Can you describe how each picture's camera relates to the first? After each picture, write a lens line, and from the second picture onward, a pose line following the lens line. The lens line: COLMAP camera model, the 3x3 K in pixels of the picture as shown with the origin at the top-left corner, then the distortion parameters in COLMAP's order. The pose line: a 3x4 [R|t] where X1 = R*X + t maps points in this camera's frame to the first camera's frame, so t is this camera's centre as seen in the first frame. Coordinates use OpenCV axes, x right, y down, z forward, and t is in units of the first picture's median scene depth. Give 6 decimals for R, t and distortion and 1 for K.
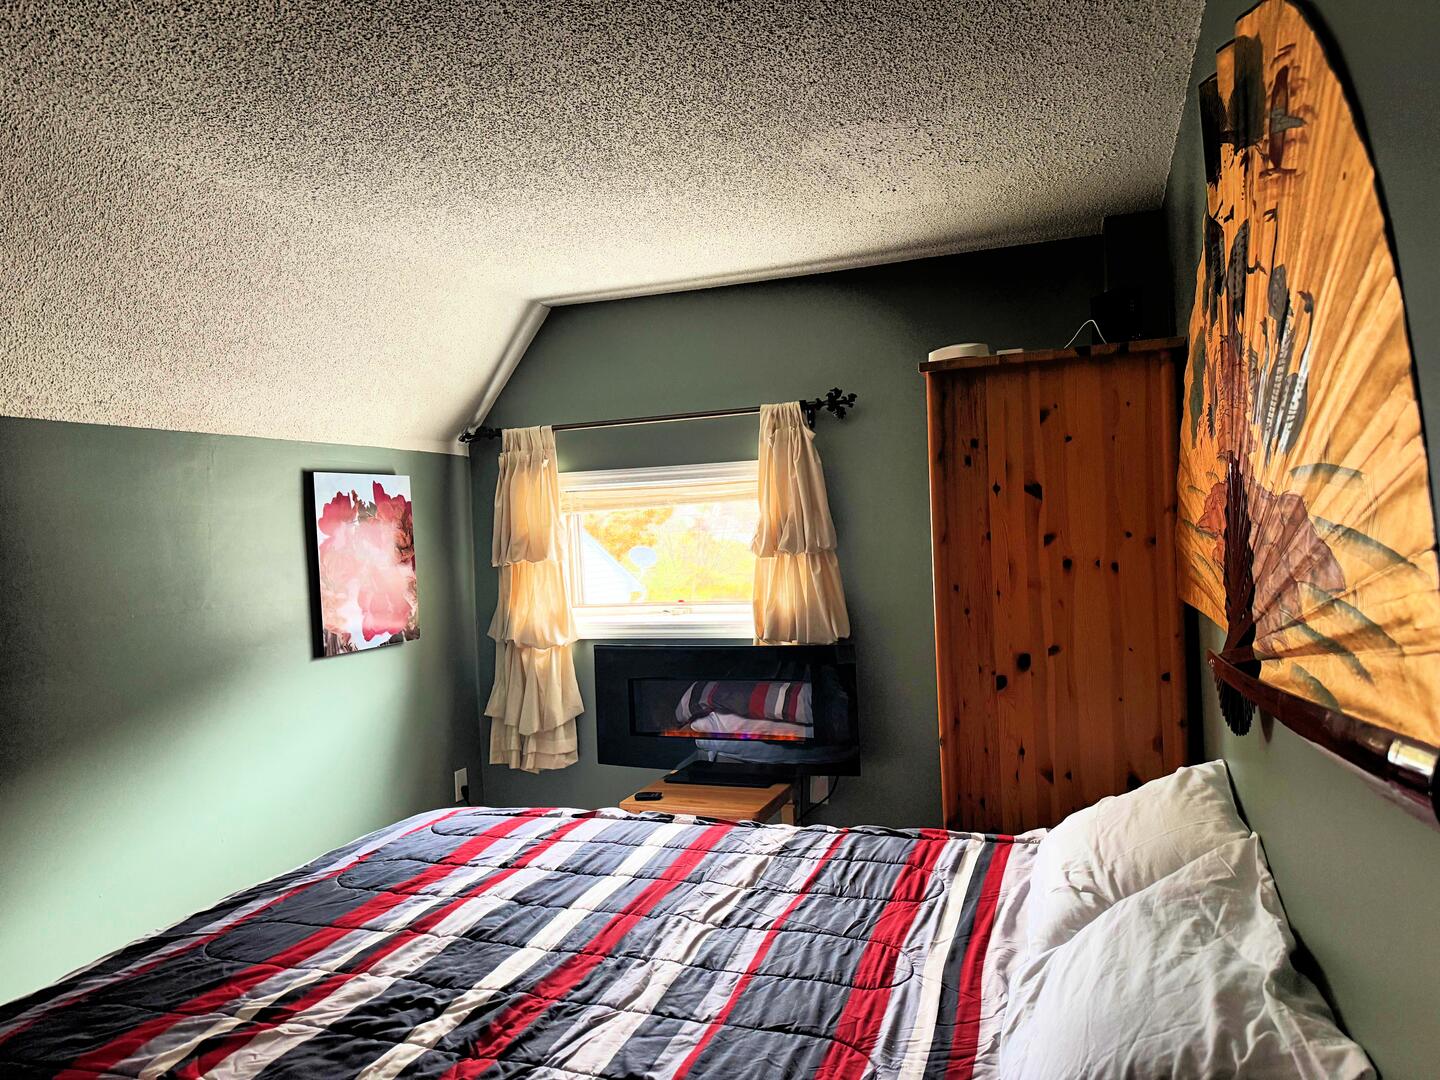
lens RADIAL K [[1007.2, 0, 722.7], [0, 1007.2, 537.4], [0, 0, 1]] dist [0.089764, -0.109001]
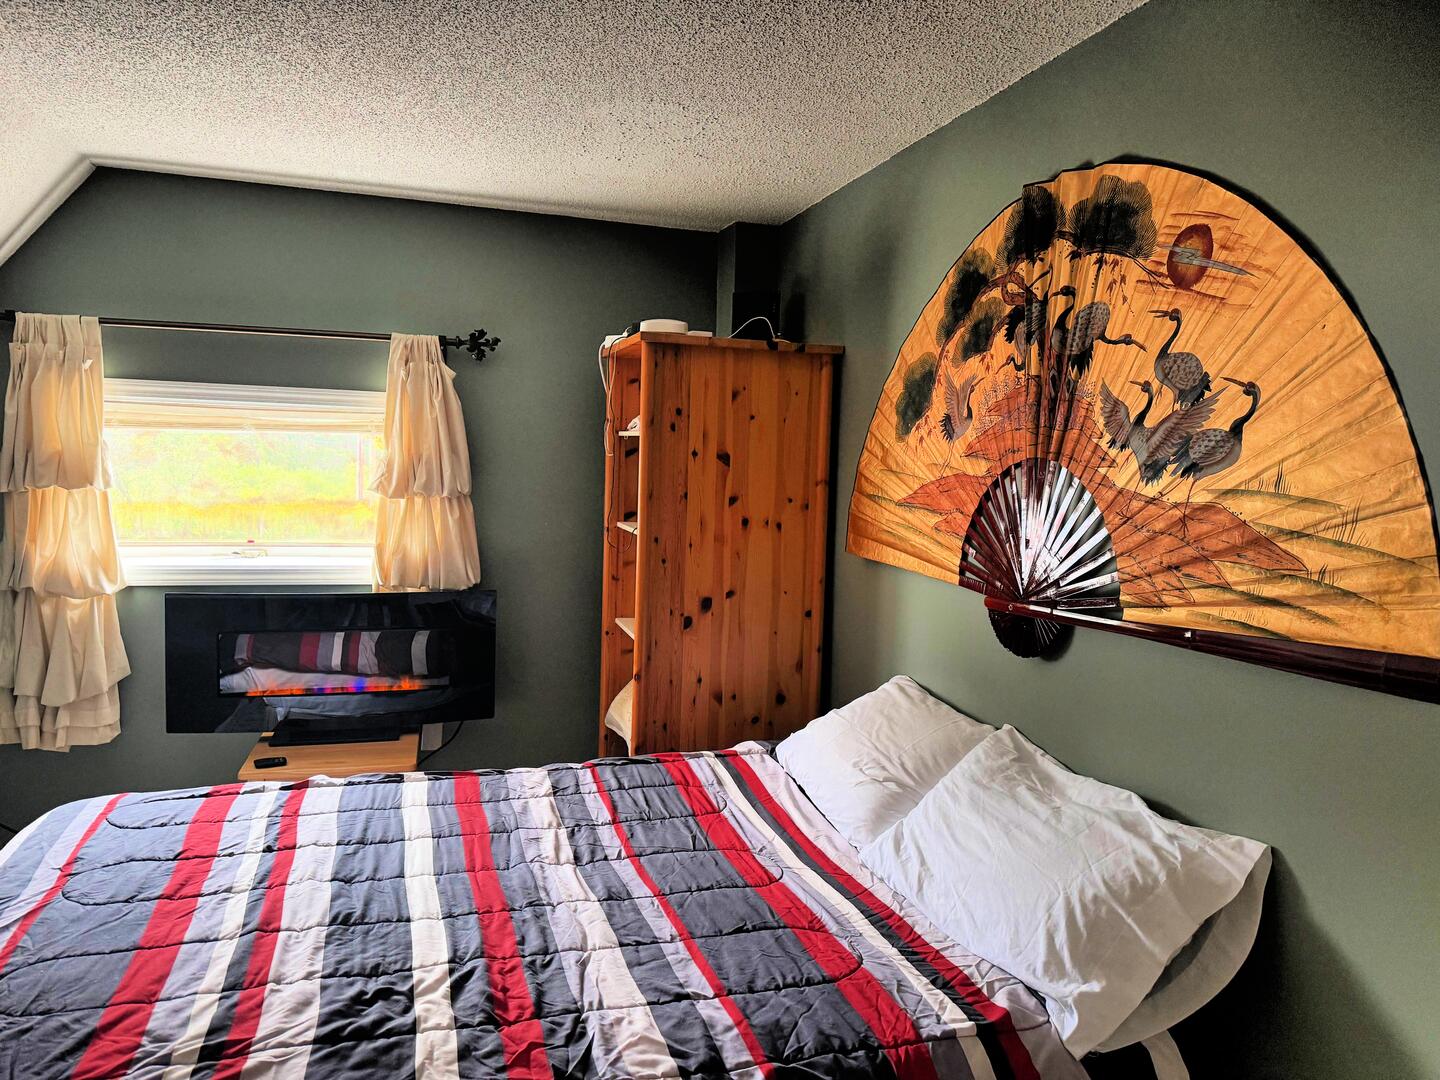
lens RADIAL K [[1007.2, 0, 727.8], [0, 1007.2, 540.8], [0, 0, 1]] dist [0.089764, -0.109001]
pose [[0.792299, 0.019616, 0.609818, -0.392742], [-0.061600, 0.996948, 0.047965, -0.007348], [-0.607016, -0.075567, 0.791089, 0.077104]]
